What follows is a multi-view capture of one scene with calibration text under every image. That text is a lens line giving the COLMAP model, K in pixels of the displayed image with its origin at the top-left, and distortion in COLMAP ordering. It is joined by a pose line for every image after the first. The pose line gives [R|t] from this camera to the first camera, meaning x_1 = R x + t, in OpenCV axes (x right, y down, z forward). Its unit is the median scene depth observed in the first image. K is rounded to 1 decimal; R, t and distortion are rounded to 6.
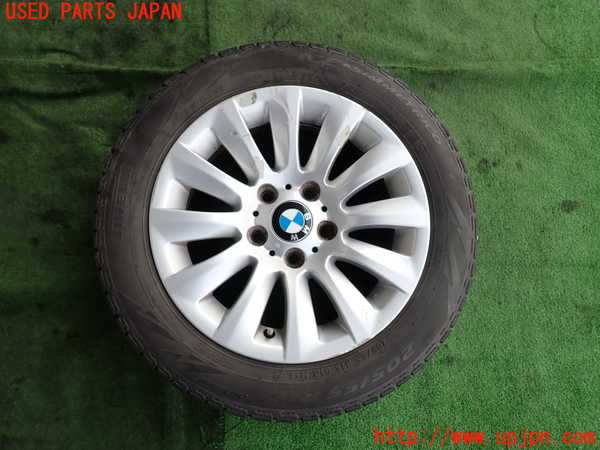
lens RADIAL K [[449.9, 0, 300.1], [0, 449.9, 226.8], [0, 0, 1]] dist [0.032794, -0.006076]
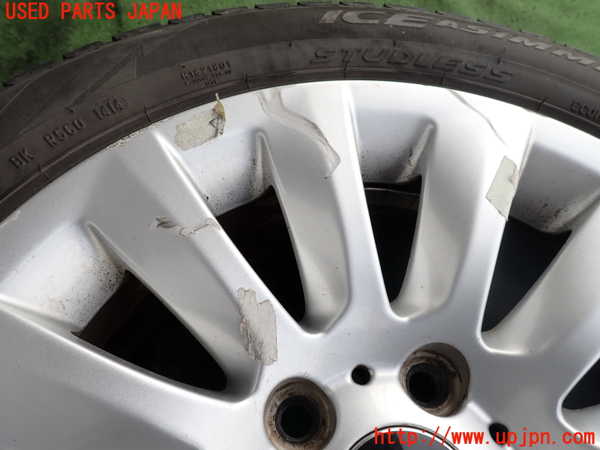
lens RADIAL K [[449.9, 0, 305.4], [0, 449.9, 227.7], [0, 0, 1]] dist [0.032794, -0.006076]
pose [[0.984177, -0.177049, -0.007066, -0.047674], [0.158142, 0.895663, -0.415666, -0.060805], [0.079923, 0.407971, 0.909490, 0.720446]]
